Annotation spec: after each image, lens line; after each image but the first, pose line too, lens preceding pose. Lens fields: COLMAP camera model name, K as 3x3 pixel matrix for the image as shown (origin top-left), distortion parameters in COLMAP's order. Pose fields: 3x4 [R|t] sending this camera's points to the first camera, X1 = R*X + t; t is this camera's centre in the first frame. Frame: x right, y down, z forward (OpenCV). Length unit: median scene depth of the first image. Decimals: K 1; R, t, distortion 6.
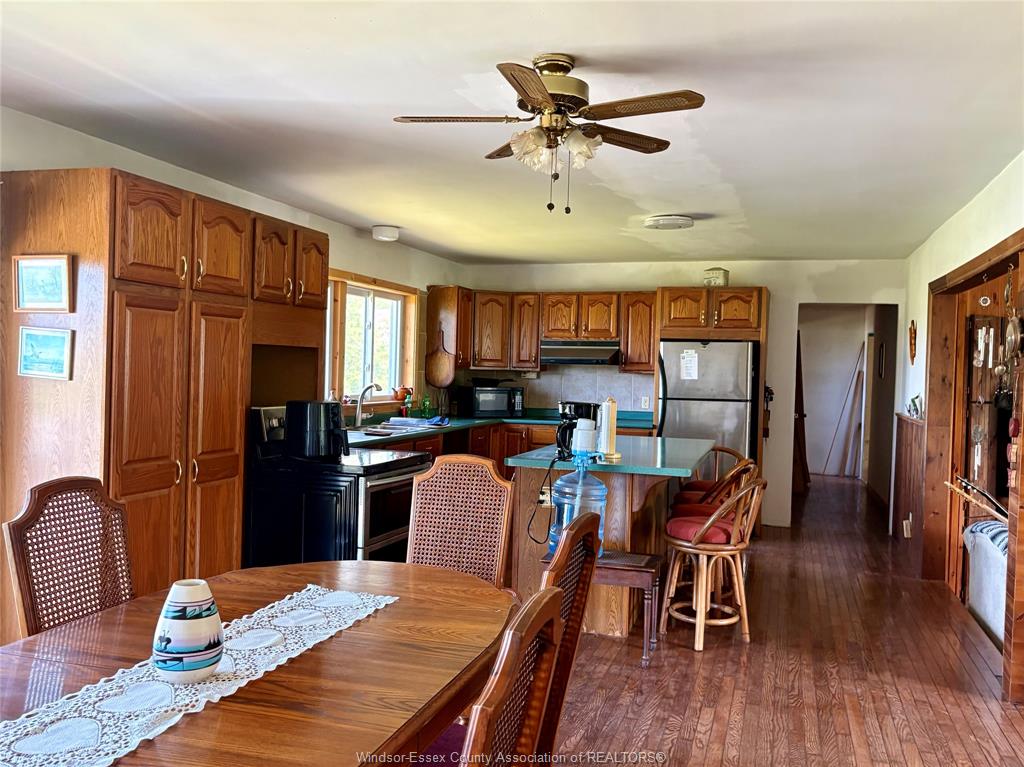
lens RADIAL K [[876.8, 0, 512.0], [0, 876.8, 383.5], [0, 0, 1]] dist [0.079823, -0.112508]
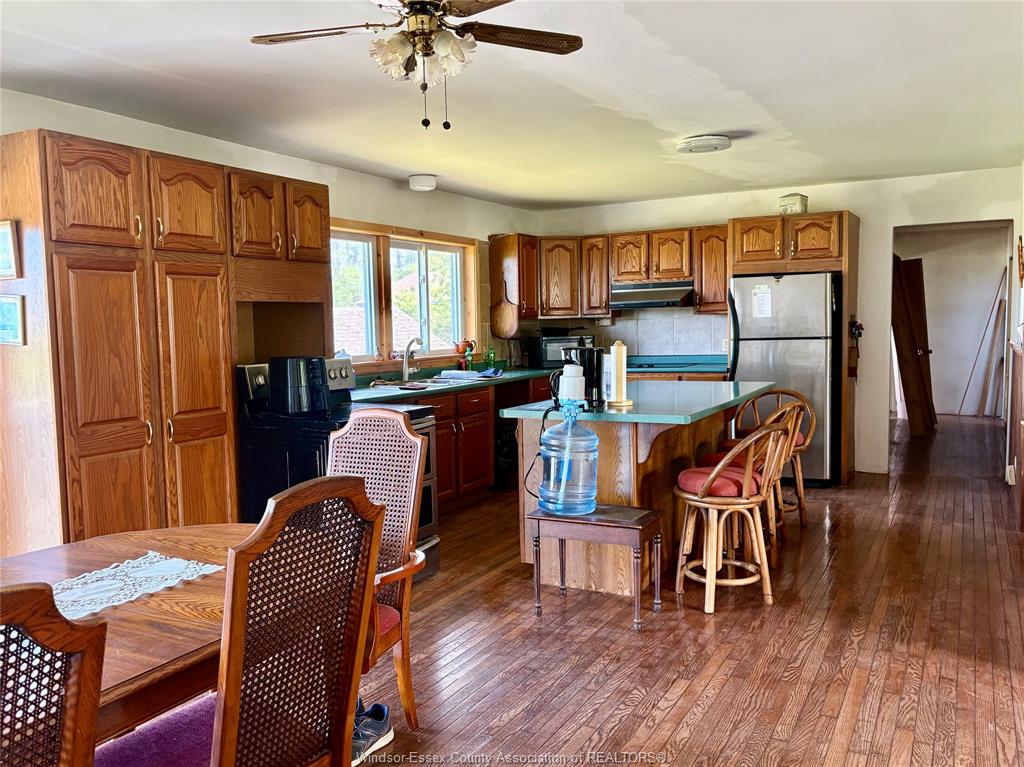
lens RADIAL K [[853.1, 0, 512.0], [0, 853.1, 383.5], [0, 0, 1]] dist [0.030789, -0.007118]
pose [[0.980949, -0.034722, -0.191135, 0.185842], [0.045052, 0.997734, 0.049970, 0.012614], [0.188967, -0.057629, 0.980291, 0.109213]]
